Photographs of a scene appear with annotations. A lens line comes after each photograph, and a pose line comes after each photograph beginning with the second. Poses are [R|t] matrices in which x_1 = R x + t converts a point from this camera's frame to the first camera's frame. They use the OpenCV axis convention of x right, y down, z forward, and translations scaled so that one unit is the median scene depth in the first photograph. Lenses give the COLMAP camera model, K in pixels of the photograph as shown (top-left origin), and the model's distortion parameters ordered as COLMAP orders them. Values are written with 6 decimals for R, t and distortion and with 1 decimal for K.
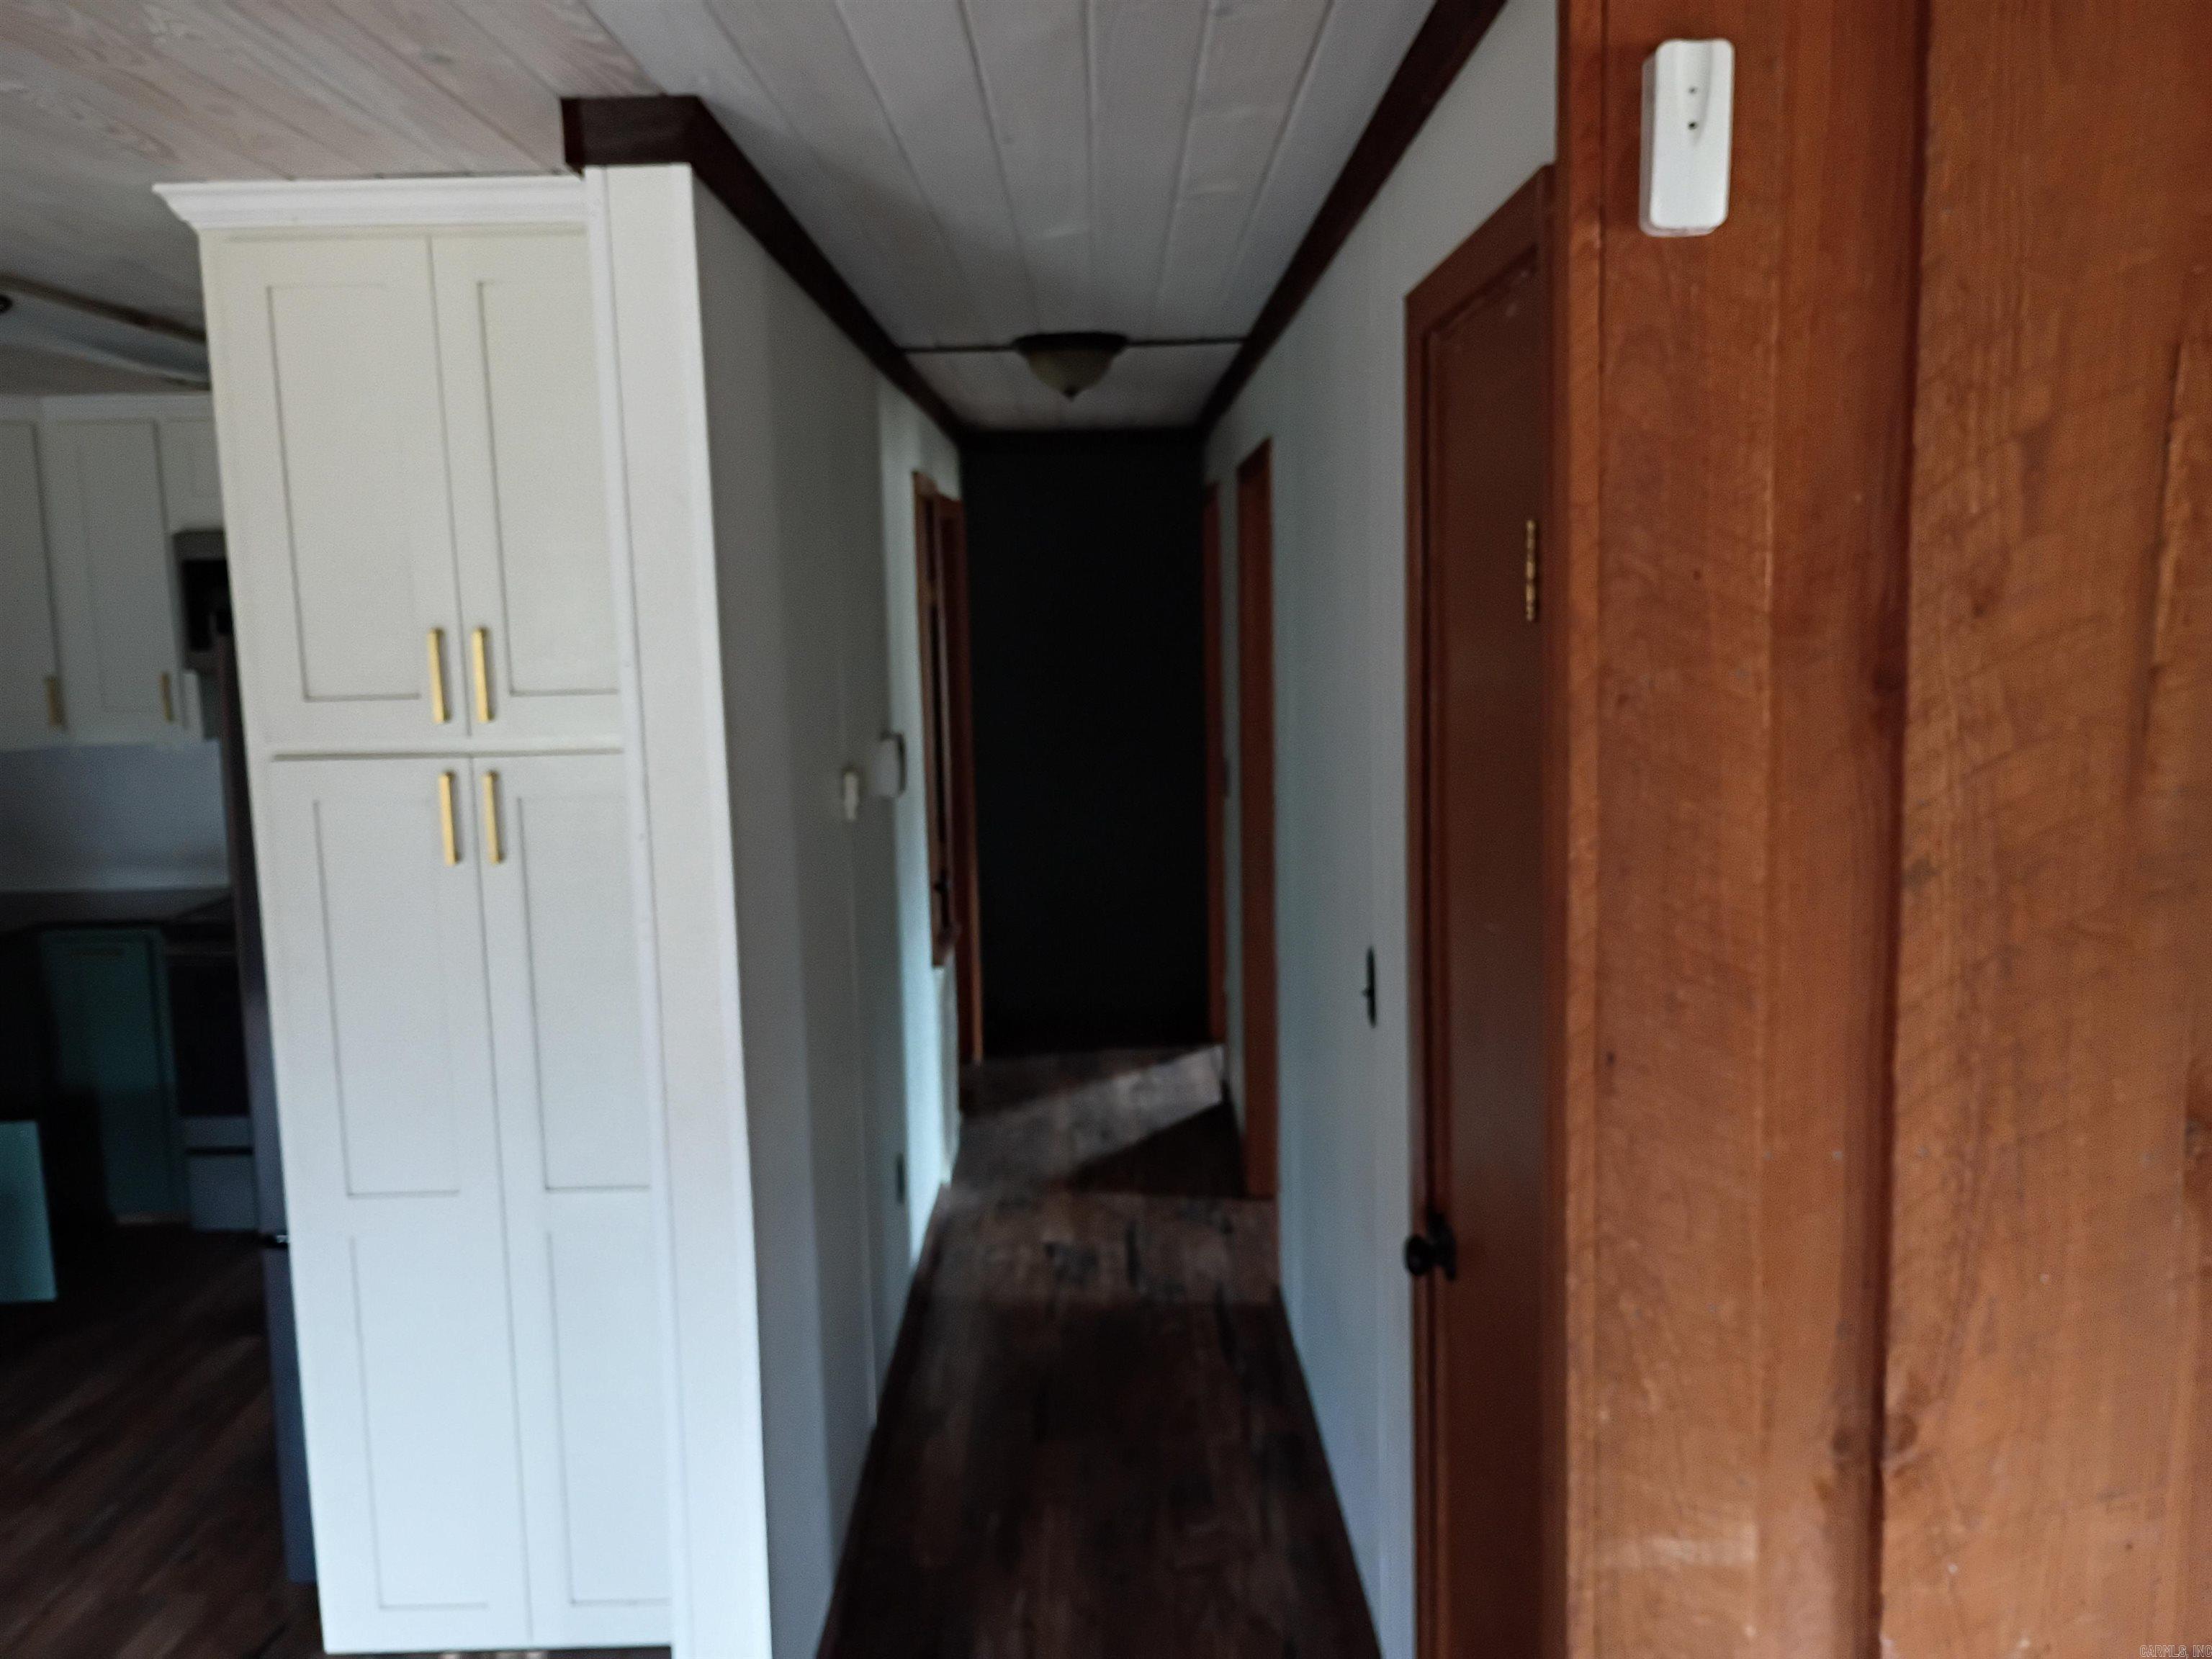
lens RADIAL K [[1867.6, 0, 1106.0], [0, 1867.6, 829.5], [0, 0, 1]] dist [0.005868, -0.009528]
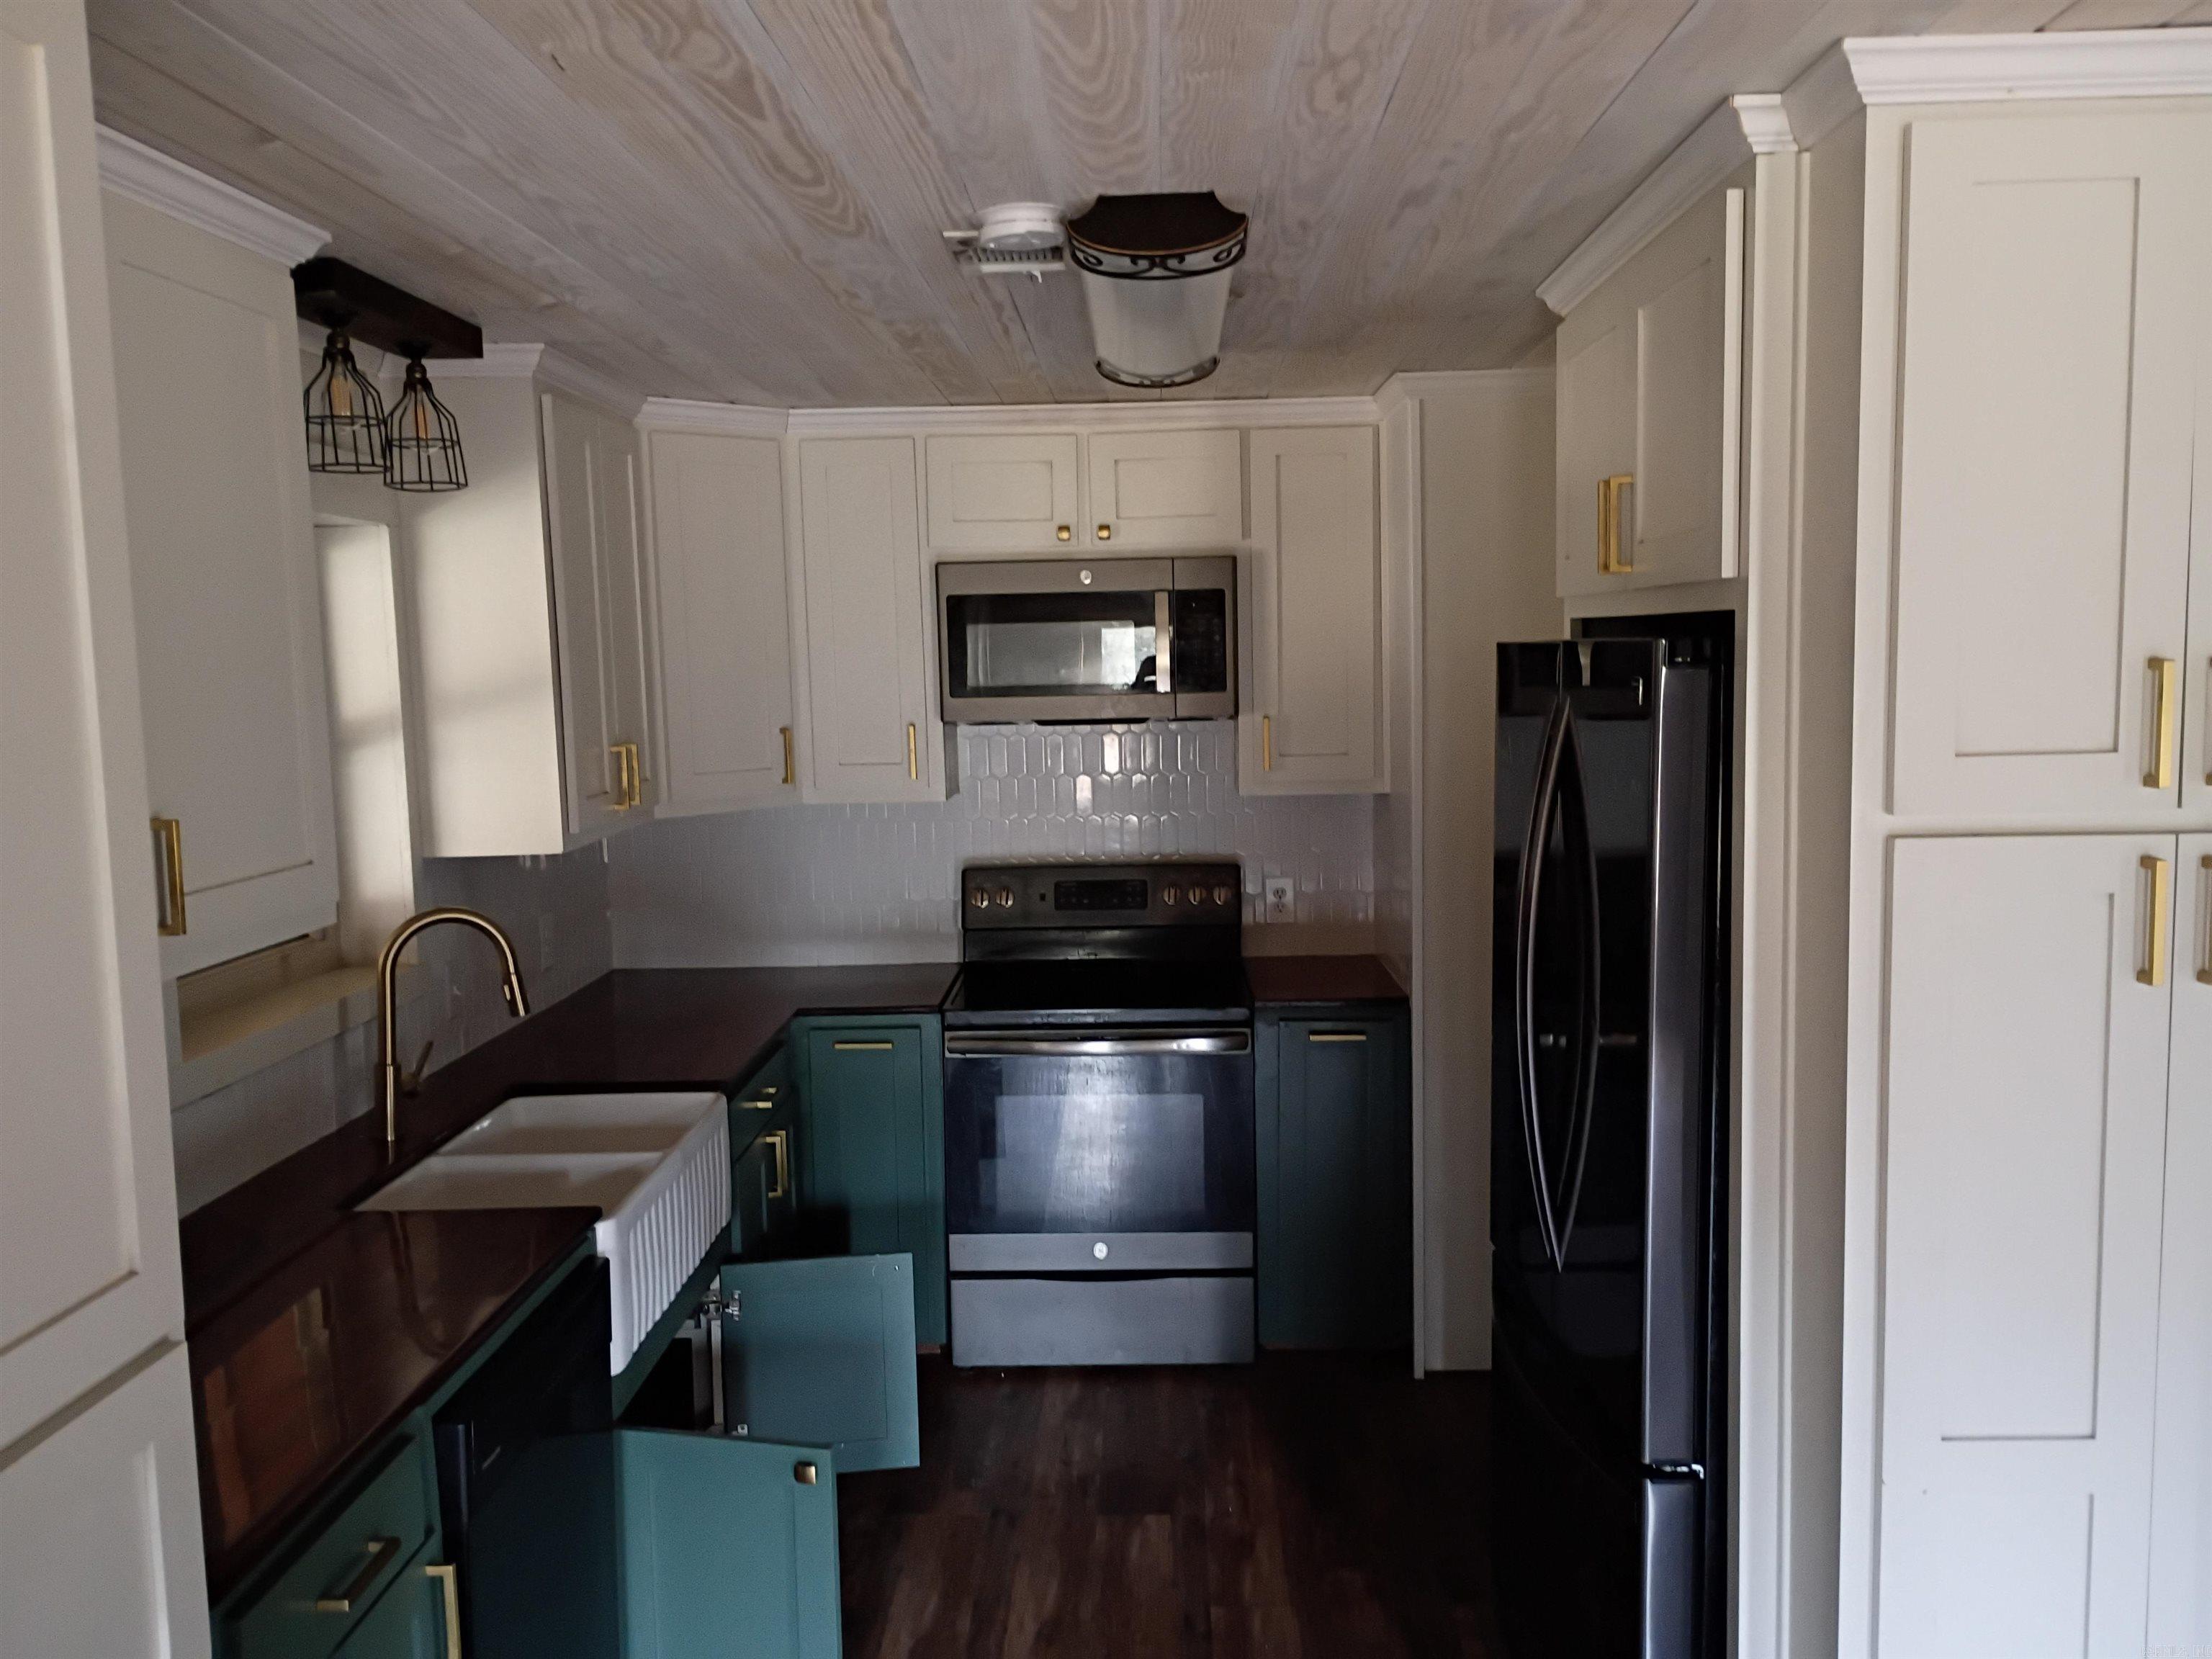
lens RADIAL K [[1867.6, 0, 1106.0], [0, 1867.6, 829.5], [0, 0, 1]] dist [0.005868, -0.009528]
pose [[0.998135, 0.013017, -0.059642, -0.707694], [-0.015017, 0.999336, -0.033208, -0.011085], [0.059170, 0.034042, 0.997667, 0.257971]]
